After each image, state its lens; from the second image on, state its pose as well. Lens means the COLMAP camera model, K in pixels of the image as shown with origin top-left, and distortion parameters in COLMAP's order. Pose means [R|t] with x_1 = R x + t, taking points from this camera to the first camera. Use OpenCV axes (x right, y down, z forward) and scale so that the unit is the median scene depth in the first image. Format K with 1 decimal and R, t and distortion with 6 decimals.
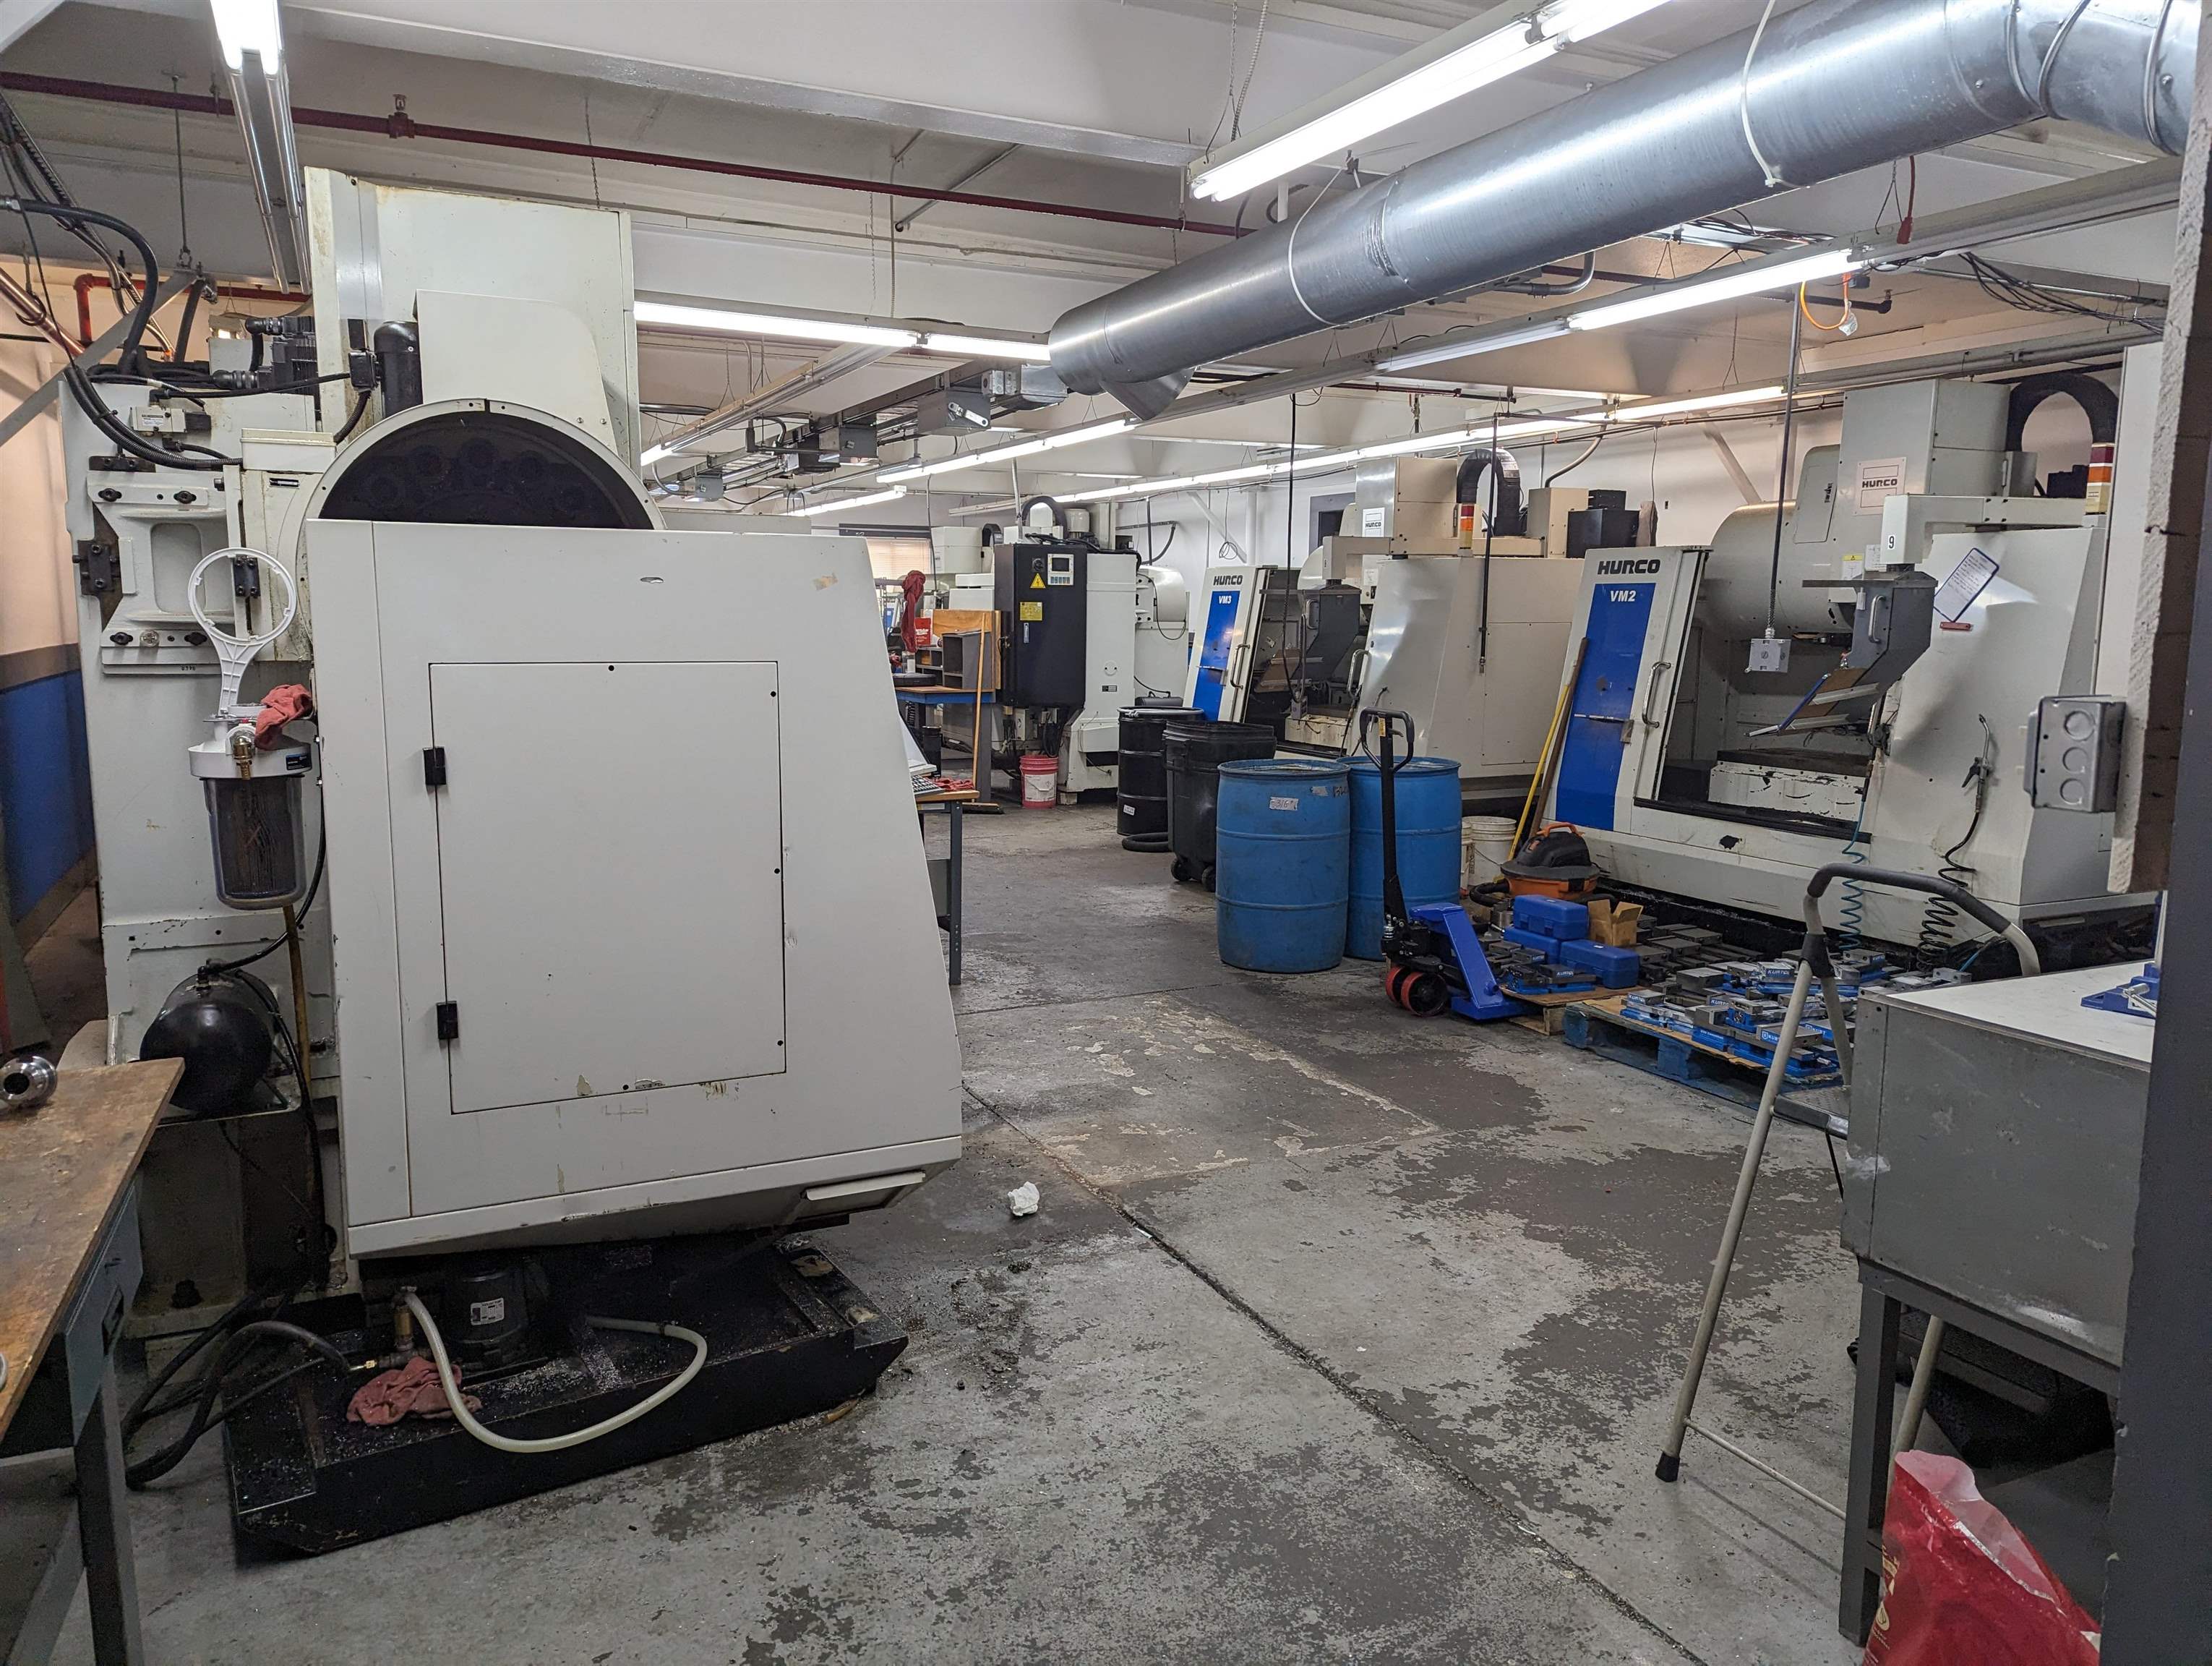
lens RADIAL K [[1553.0, 0, 1103.7], [0, 1553.0, 829.6], [0, 0, 1]] dist [0.041946, -0.047448]
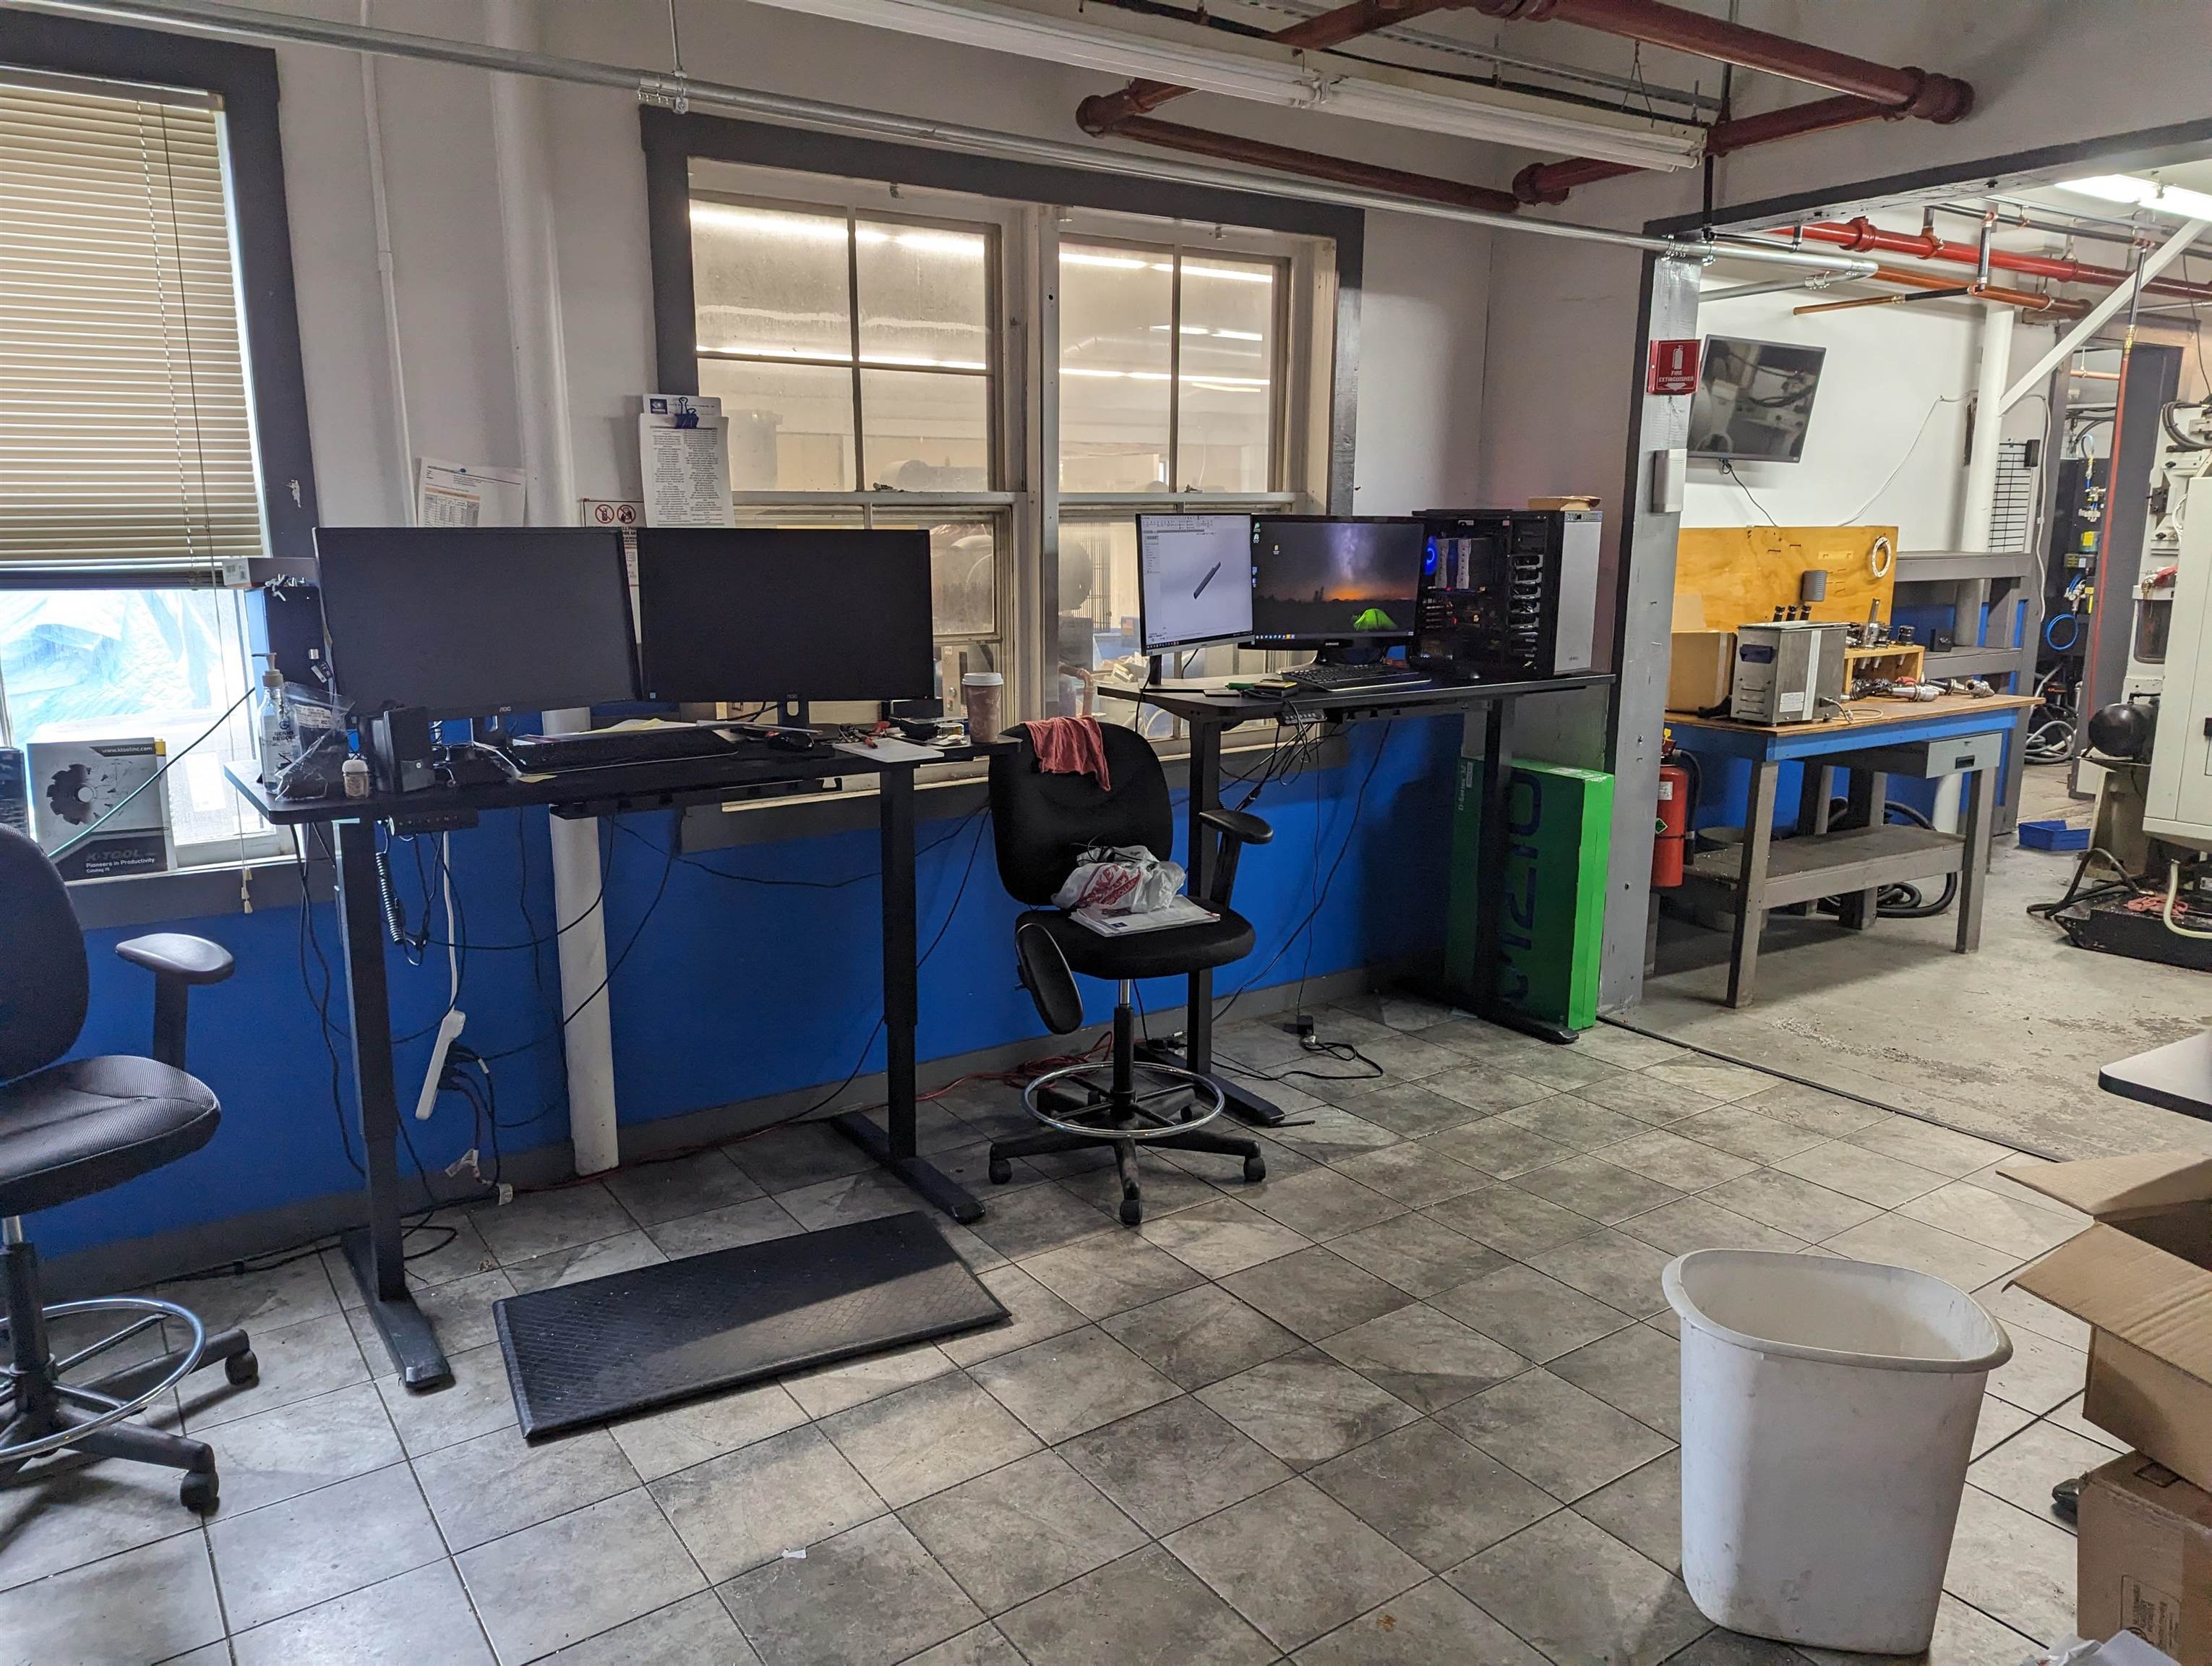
lens RADIAL K [[1553.0, 0, 1103.2], [0, 1553.0, 834.2], [0, 0, 1]] dist [0.041946, -0.047448]
pose [[0.158923, 0.188248, -0.969178, 1.211203], [-0.136094, 0.976460, 0.167346, 0.103751], [0.977866, 0.105304, 0.180801, -0.677188]]
